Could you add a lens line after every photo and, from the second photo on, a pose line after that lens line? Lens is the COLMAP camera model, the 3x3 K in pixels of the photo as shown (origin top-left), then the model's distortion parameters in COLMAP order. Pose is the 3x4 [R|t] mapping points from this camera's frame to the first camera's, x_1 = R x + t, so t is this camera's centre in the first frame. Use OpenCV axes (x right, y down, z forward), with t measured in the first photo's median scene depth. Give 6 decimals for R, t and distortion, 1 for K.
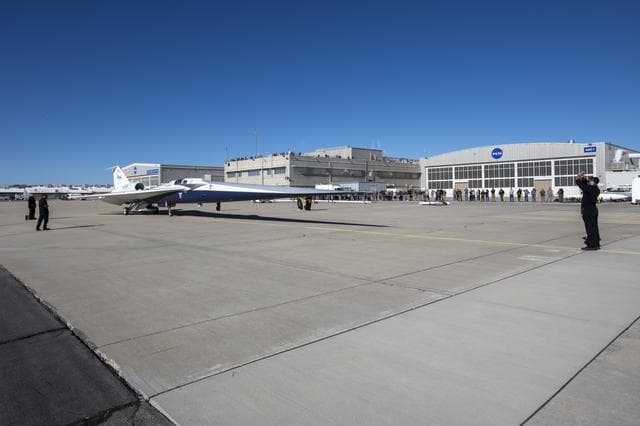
lens RADIAL K [[437.4, 0, 300.9], [0, 437.4, 211.9], [0, 0, 1]] dist [-0.008837, -0.002129]
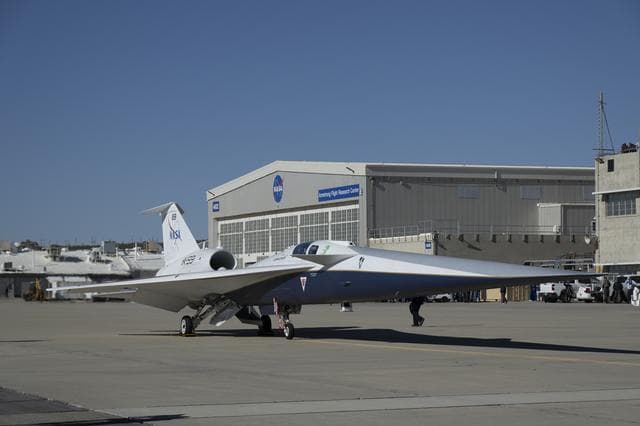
lens RADIAL K [[2109.3, 0, 297.3], [0, 2109.3, 210.8], [0, 0, 1]] dist [-0.585005, -1.798196]
pose [[0.932397, -0.009902, -0.361299, 0.110505], [-0.016822, 0.997352, -0.070746, 0.008338], [0.361043, 0.072041, 0.929762, -0.209477]]
